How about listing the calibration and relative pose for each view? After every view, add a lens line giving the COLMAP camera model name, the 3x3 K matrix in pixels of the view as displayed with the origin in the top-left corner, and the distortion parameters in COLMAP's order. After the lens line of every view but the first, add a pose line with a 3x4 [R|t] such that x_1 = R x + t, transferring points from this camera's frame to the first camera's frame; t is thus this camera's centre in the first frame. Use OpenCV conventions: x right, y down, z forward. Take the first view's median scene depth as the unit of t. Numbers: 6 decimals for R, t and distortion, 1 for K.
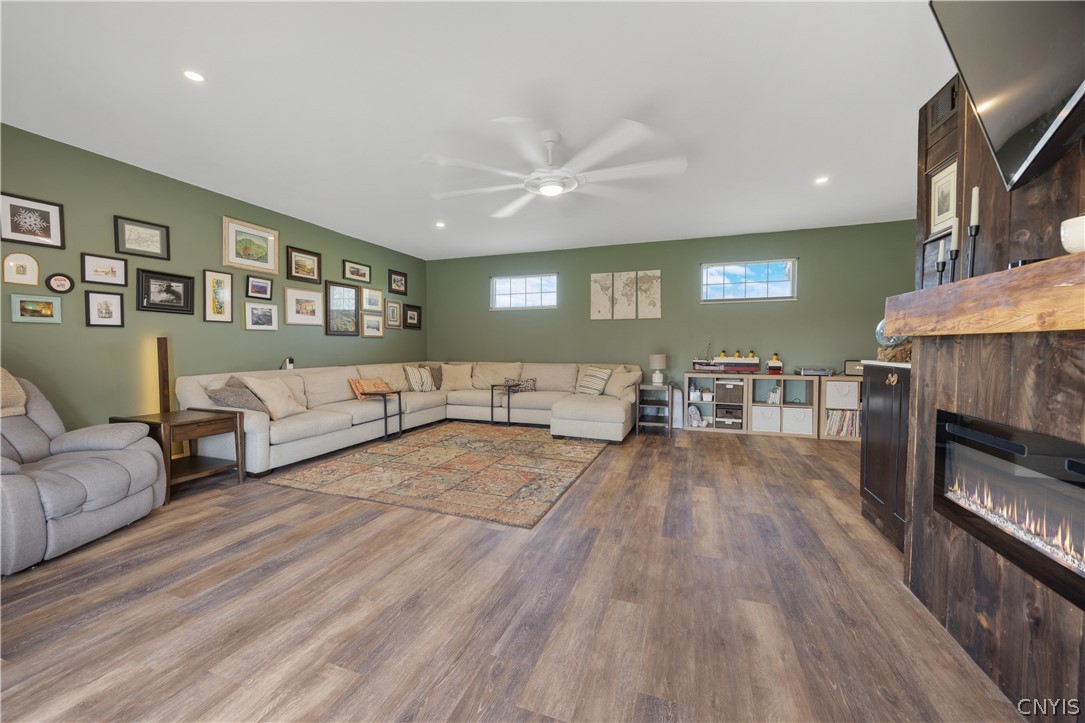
lens RADIAL K [[433.3, 0, 514.8], [0, 433.3, 362.7], [0, 0, 1]] dist [-0.000008, -0.000003]
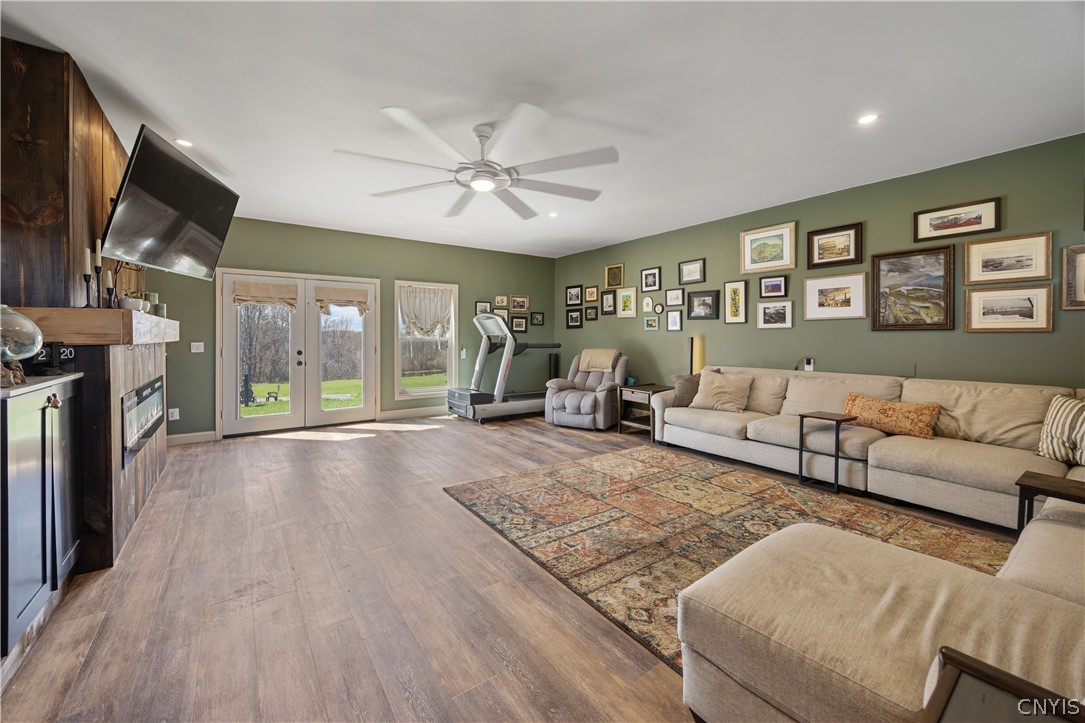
lens RADIAL K [[426.5, 0, 545.9], [0, 426.5, 340.1], [0, 0, 1]] dist [-0.000708, -0.000033]
pose [[-0.526382, 0.007106, -0.850218, 0.607228], [-0.034890, 0.998942, 0.029950, -0.067351], [0.849532, 0.045429, -0.525578, 1.219897]]
